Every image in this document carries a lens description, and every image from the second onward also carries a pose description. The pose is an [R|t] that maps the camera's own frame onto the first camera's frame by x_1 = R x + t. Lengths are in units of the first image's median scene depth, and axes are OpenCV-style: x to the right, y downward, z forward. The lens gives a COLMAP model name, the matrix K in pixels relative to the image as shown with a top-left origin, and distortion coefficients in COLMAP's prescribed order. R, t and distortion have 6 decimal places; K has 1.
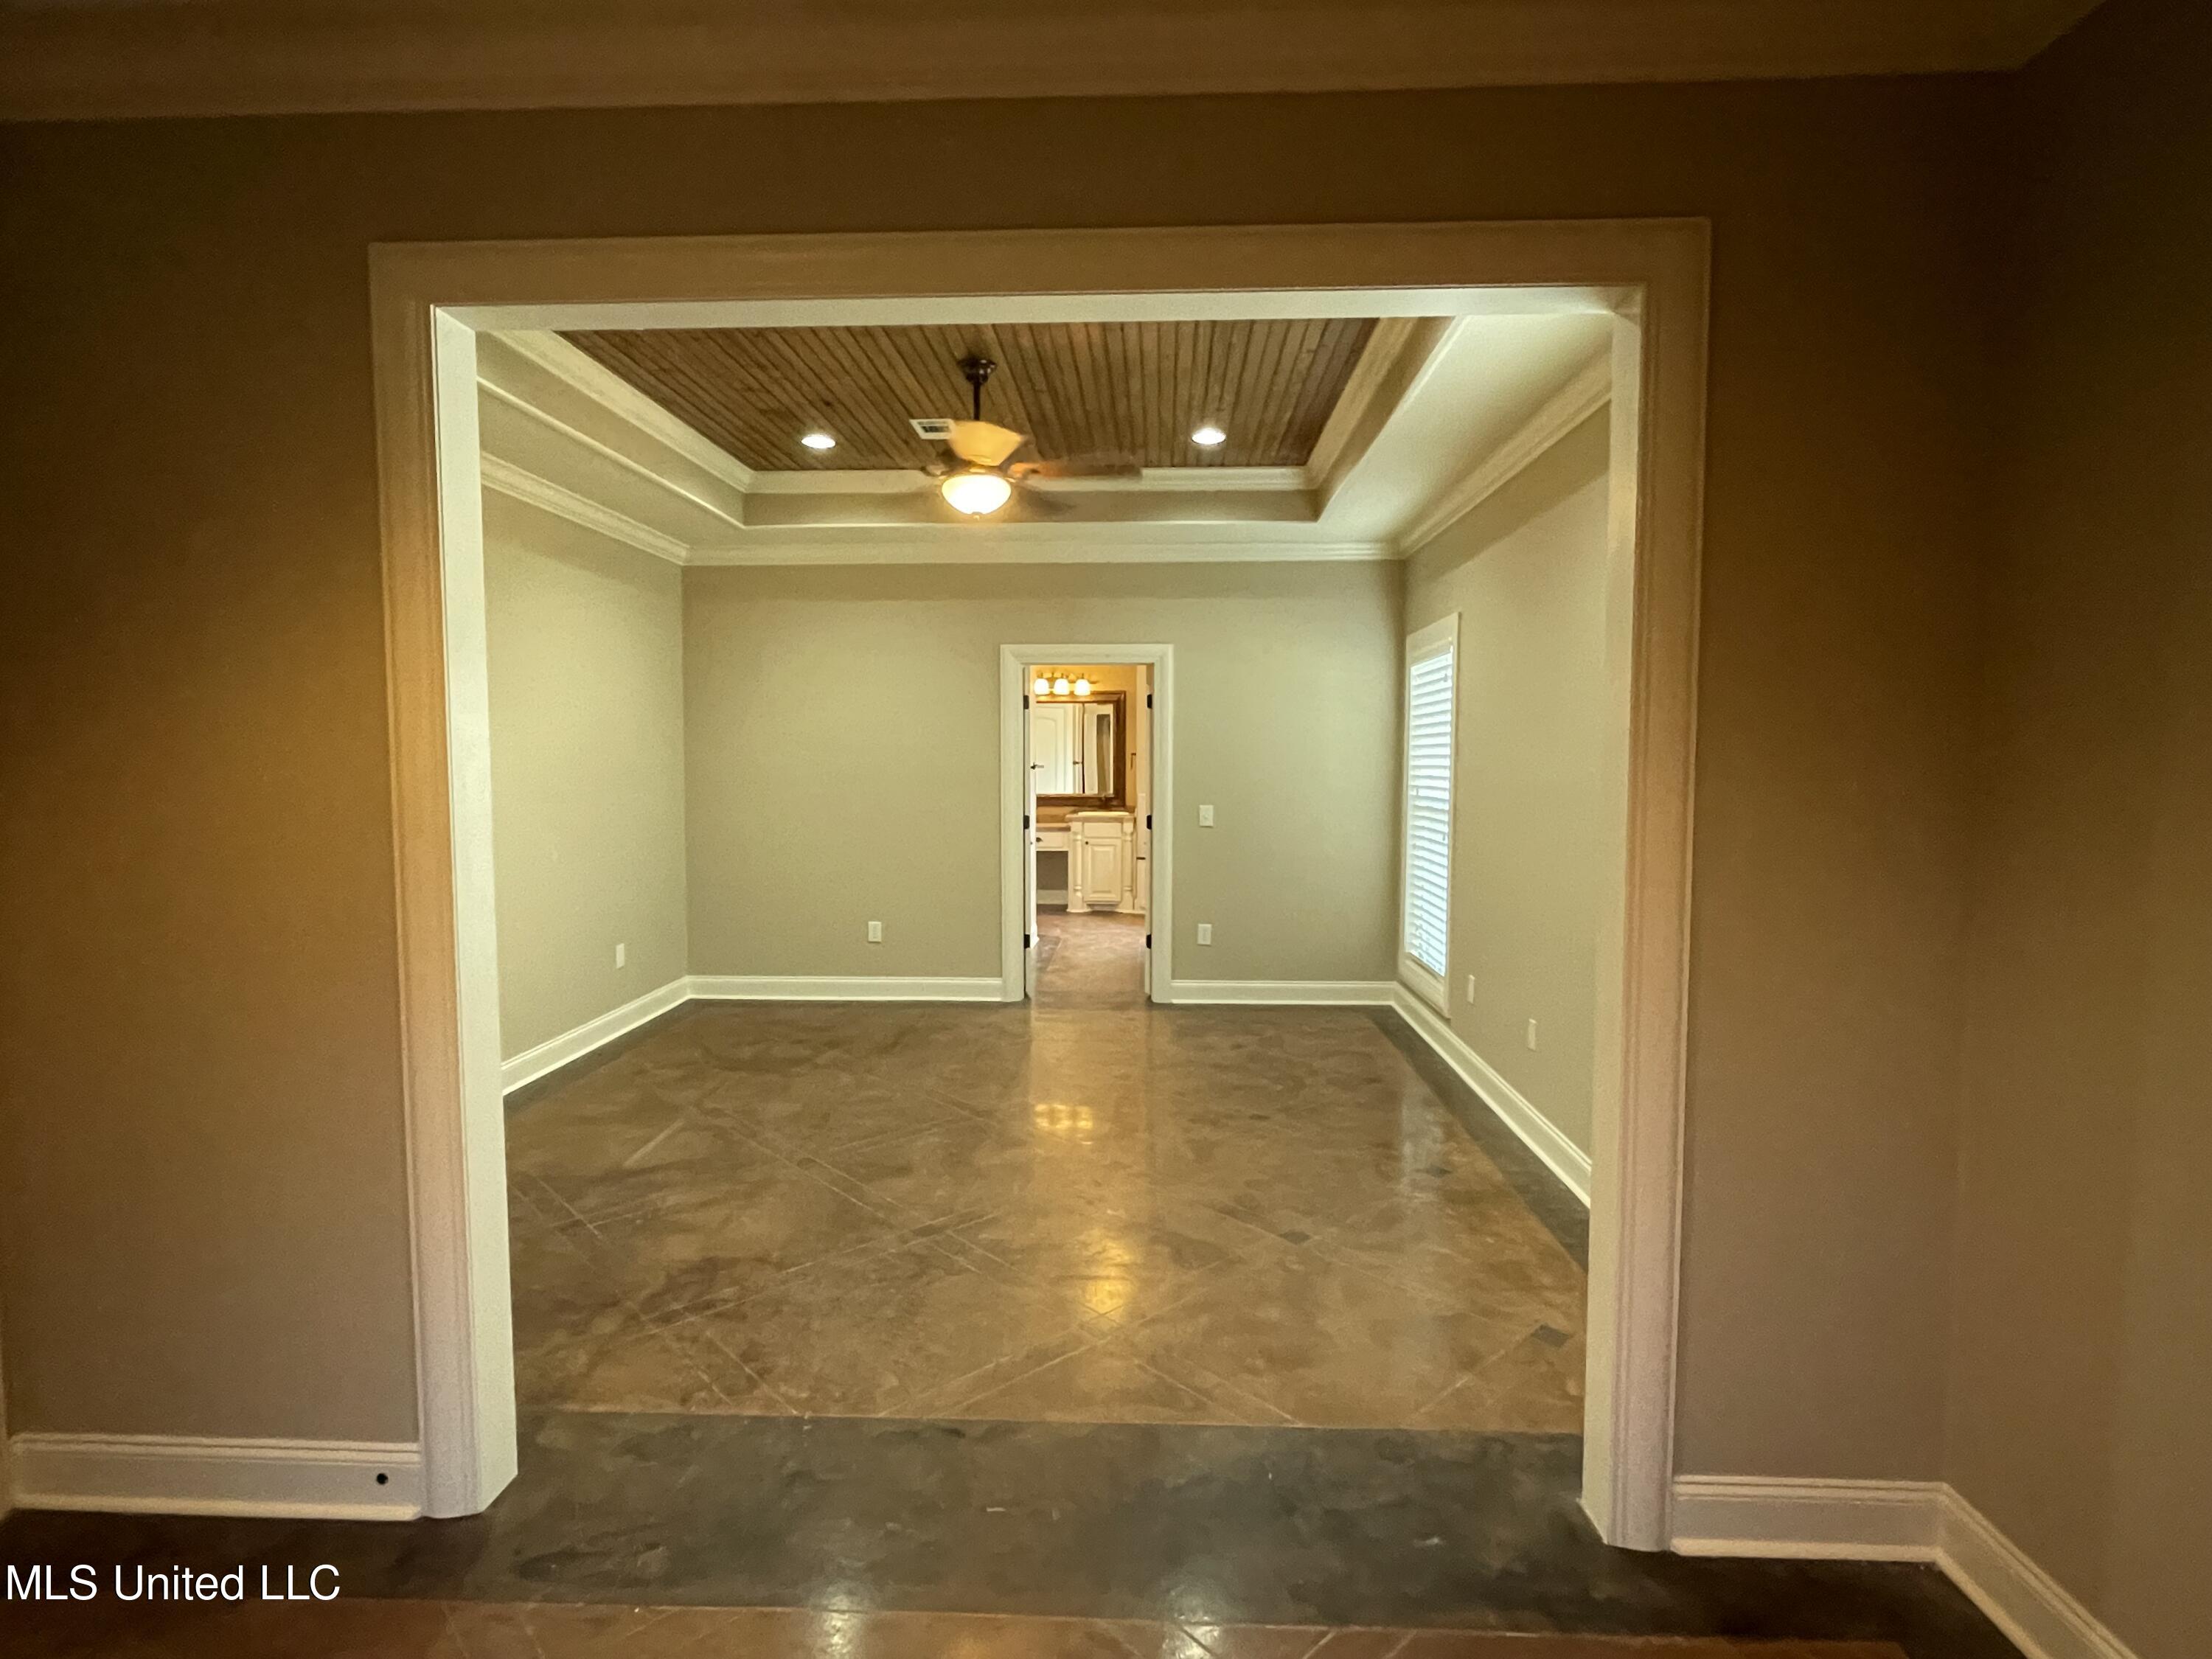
lens RADIAL K [[1105.5, 0, 1101.9], [0, 1105.5, 828.8], [0, 0, 1]] dist [-0.001957, 0.000292]
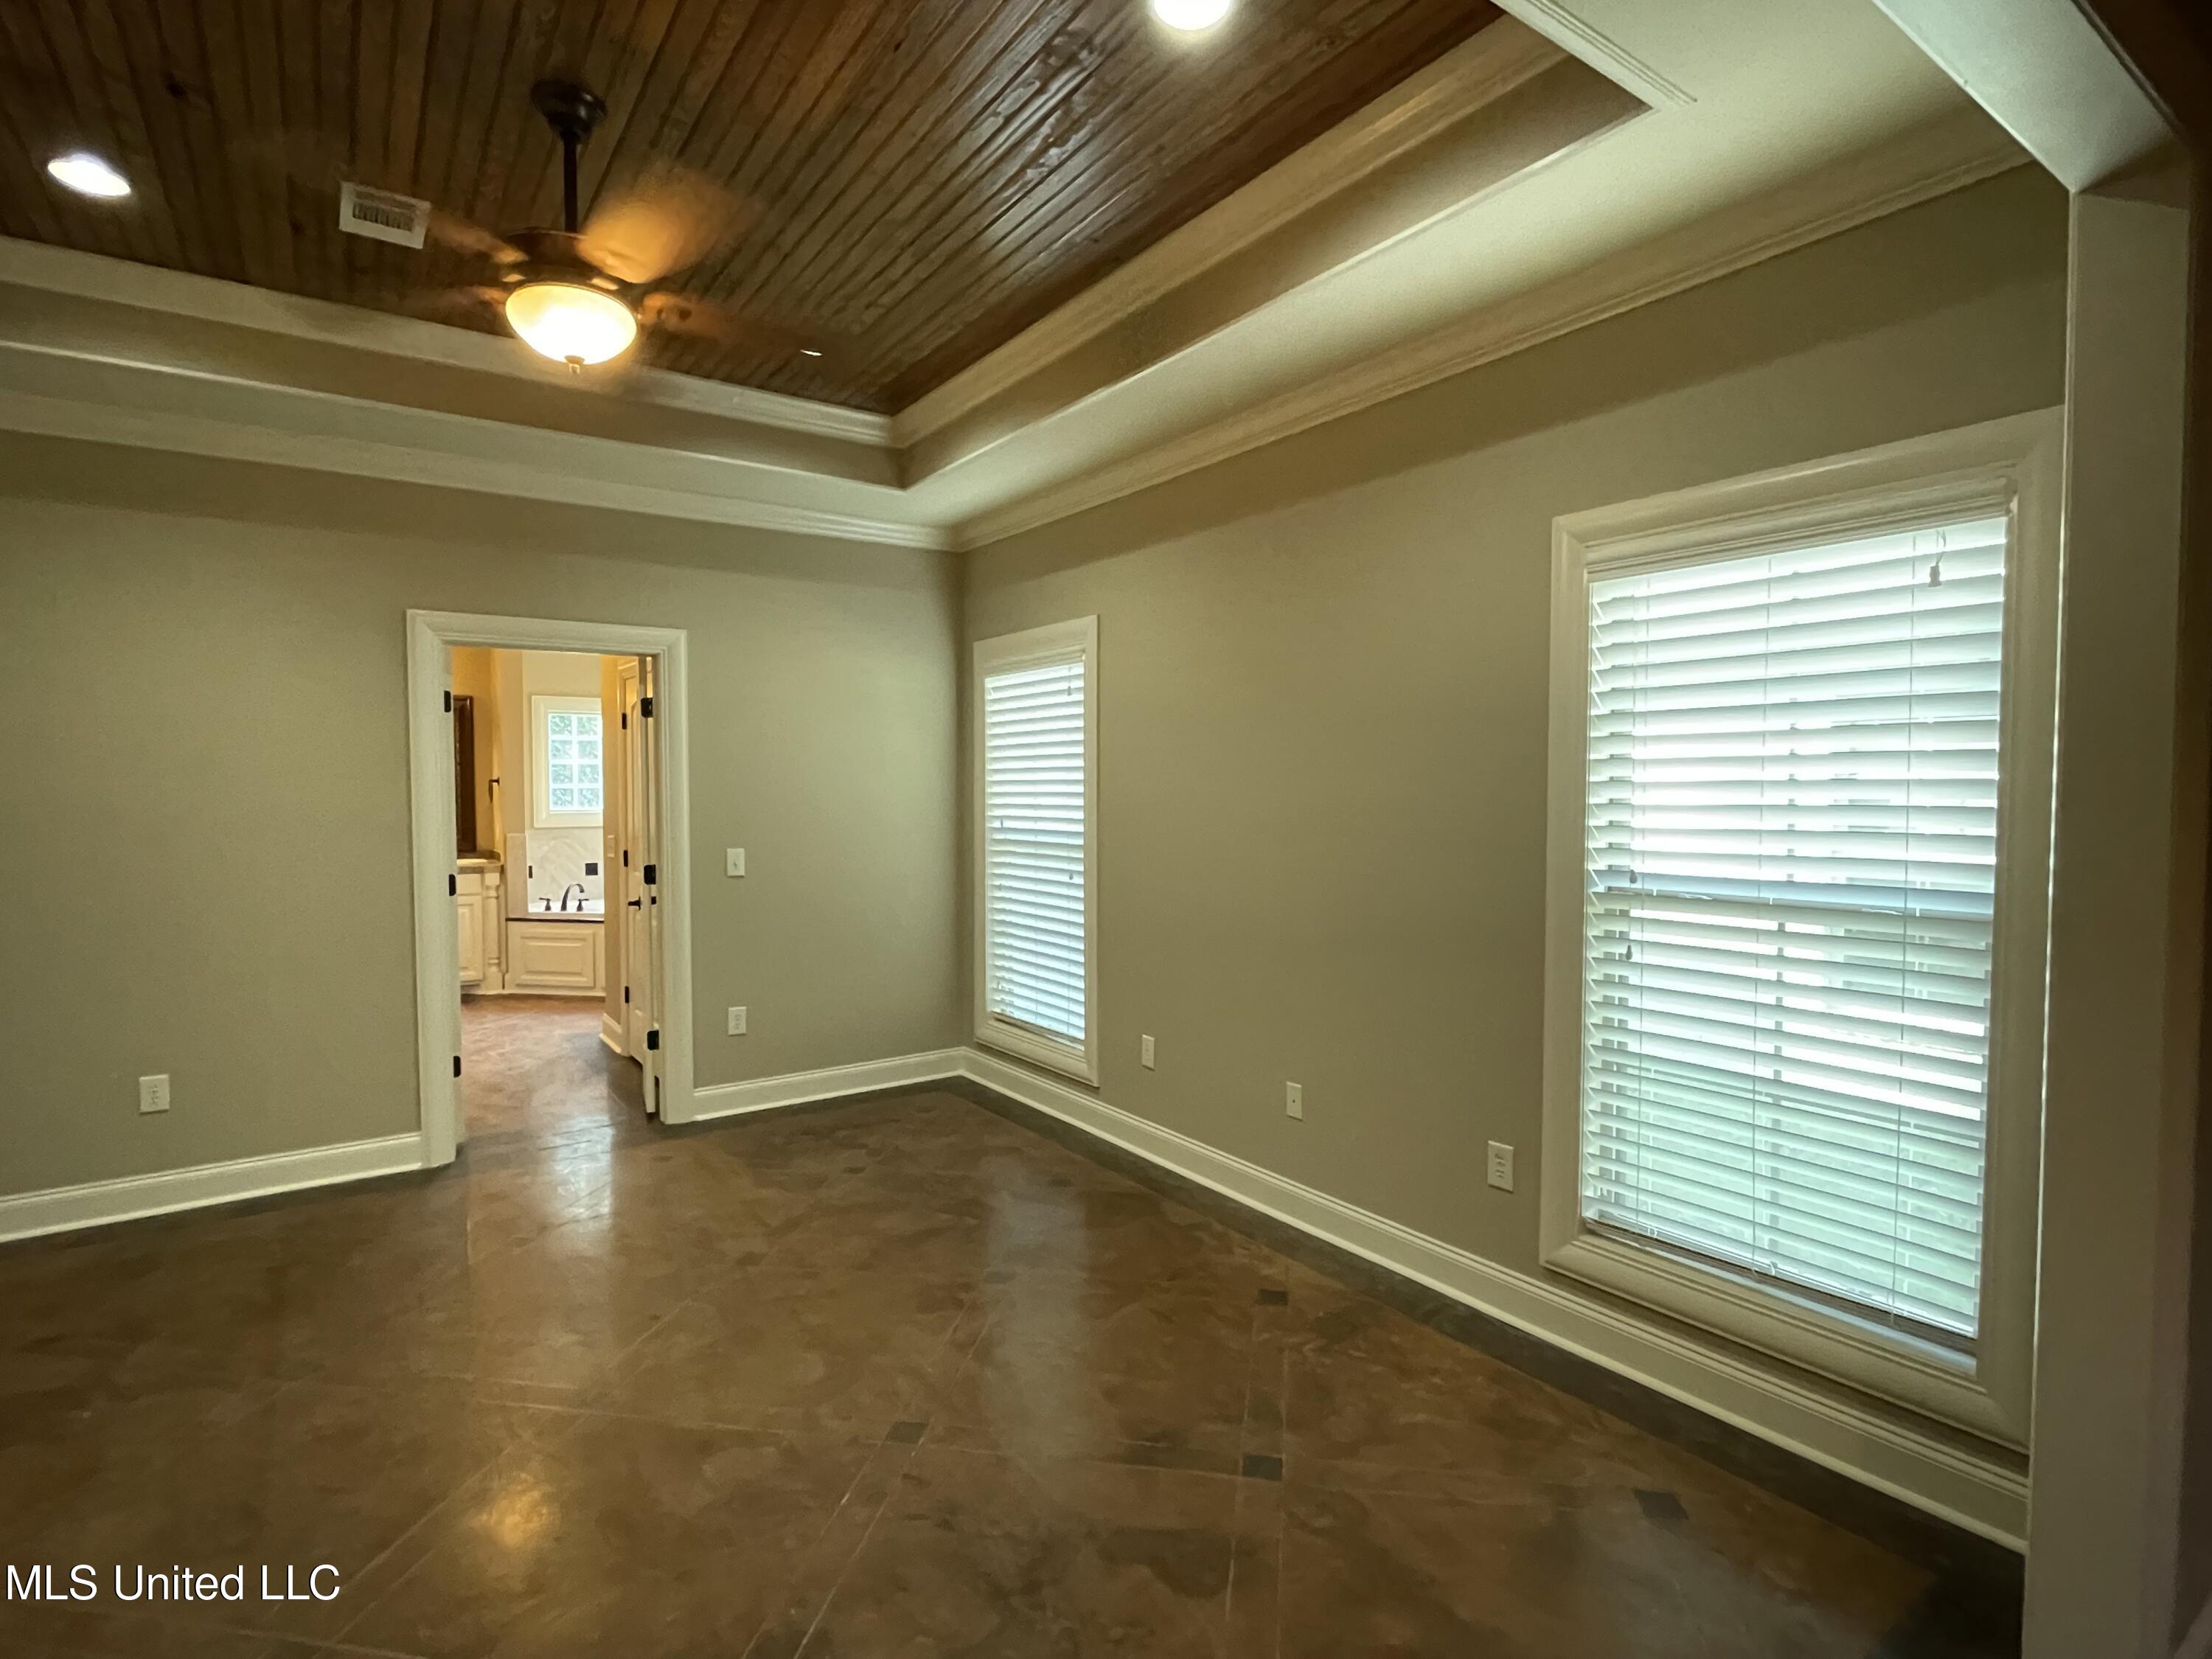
lens RADIAL K [[1105.5, 0, 1099.0], [0, 1105.5, 828.2], [0, 0, 1]] dist [-0.001957, 0.000292]
pose [[0.792642, -0.028596, 0.609016, -0.175350], [0.043299, 0.999017, -0.009447, -0.018085], [-0.608148, 0.033858, 0.793102, 0.268884]]
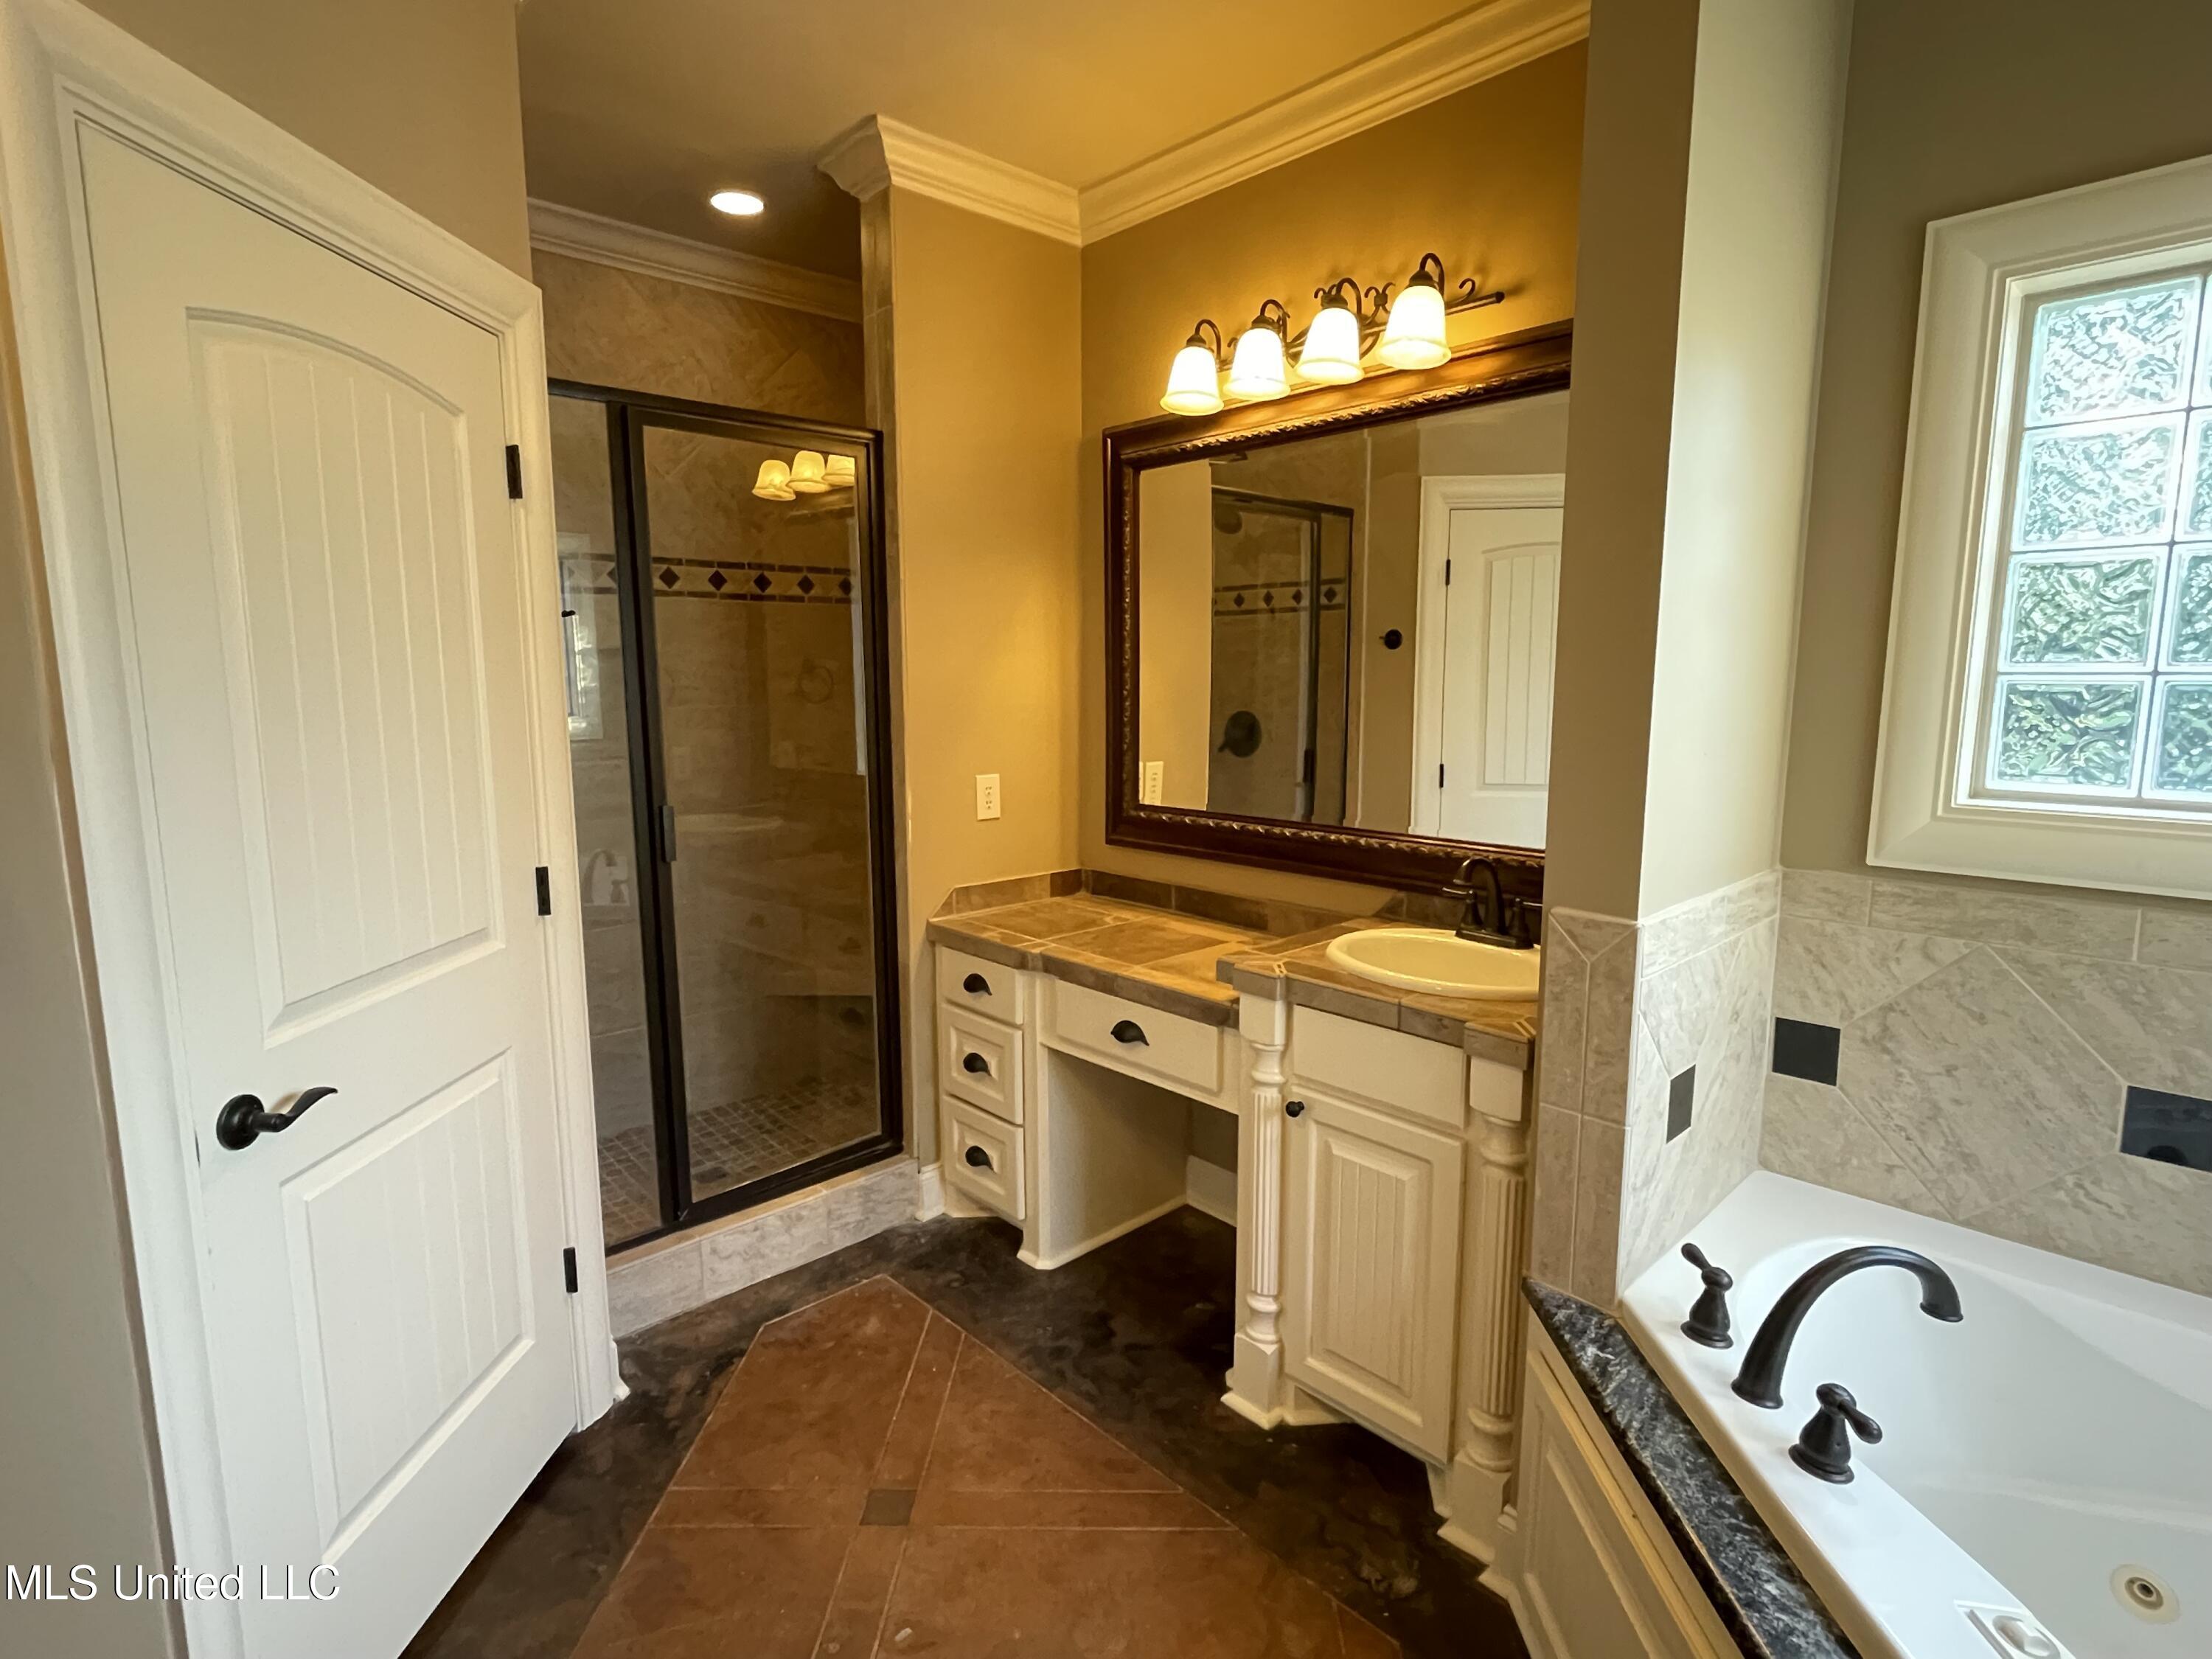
lens RADIAL K [[1105.5, 0, 1117.1], [0, 1105.5, 825.4], [0, 0, 1]] dist [-0.001957, 0.000292]
pose [[0.717467, 0.091587, -0.690546, 0.159584], [-0.040528, 0.995128, 0.089877, -0.090543], [0.695413, -0.036497, 0.717683, 1.410652]]
